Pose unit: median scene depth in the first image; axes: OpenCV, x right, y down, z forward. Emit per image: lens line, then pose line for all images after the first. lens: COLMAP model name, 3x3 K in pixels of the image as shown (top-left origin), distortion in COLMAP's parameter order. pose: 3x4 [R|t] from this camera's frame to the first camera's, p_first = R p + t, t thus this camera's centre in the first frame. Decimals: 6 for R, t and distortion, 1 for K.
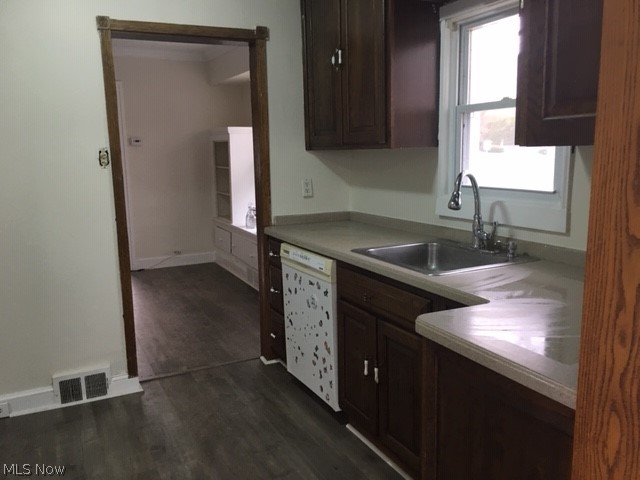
lens RADIAL K [[548.9, 0, 311.3], [0, 548.9, 239.6], [0, 0, 1]] dist [0.117820, -0.181144]
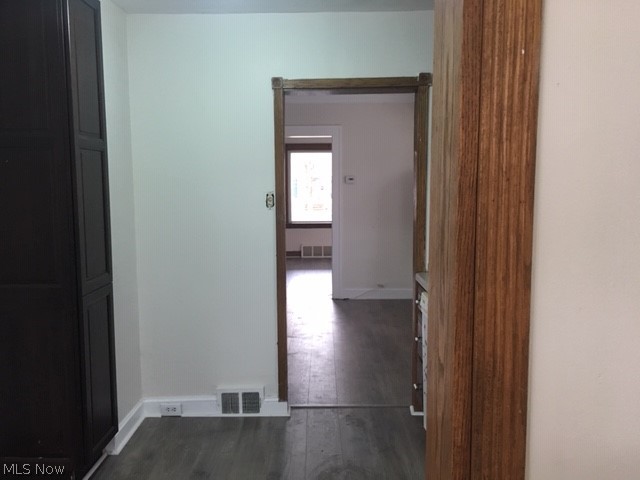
lens RADIAL K [[548.9, 0, 311.3], [0, 548.9, 239.6], [0, 0, 1]] dist [0.117820, -0.181144]
pose [[0.897659, 0.059663, -0.436633, 0.185589], [-0.084024, 0.995789, -0.036674, -0.031916], [0.432606, 0.069608, 0.898892, 0.036747]]
